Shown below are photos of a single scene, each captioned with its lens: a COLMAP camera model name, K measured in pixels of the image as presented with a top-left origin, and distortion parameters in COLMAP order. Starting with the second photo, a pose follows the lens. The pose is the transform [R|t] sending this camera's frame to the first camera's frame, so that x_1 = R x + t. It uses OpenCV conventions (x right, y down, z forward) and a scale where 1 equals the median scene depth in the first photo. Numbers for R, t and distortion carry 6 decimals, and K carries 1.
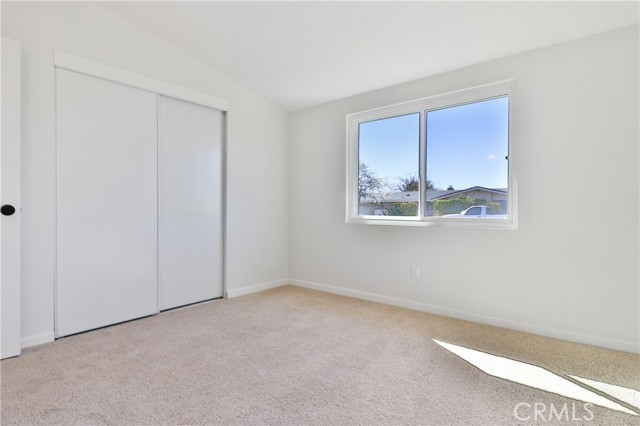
lens RADIAL K [[340.0, 0, 319.5], [0, 340.0, 214.3], [0, 0, 1]] dist [0.009553, -0.013135]
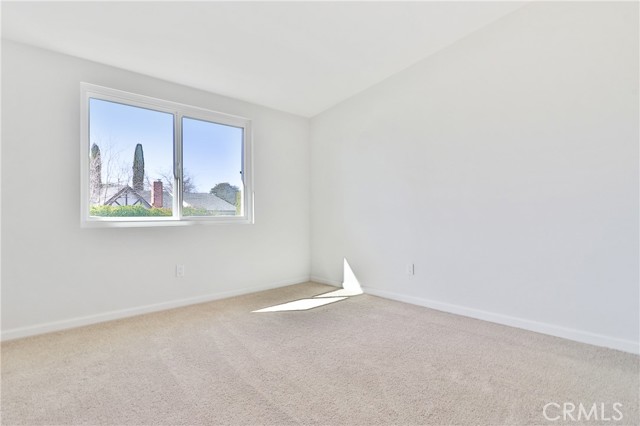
lens RADIAL K [[340.0, 0, 319.7], [0, 340.0, 210.1], [0, 0, 1]] dist [0.009553, -0.013135]
pose [[0.094577, -0.013322, 0.995428, -0.696150], [-0.001212, 0.999908, 0.013497, -0.027891], [-0.995517, -0.002483, 0.094552, 0.472221]]
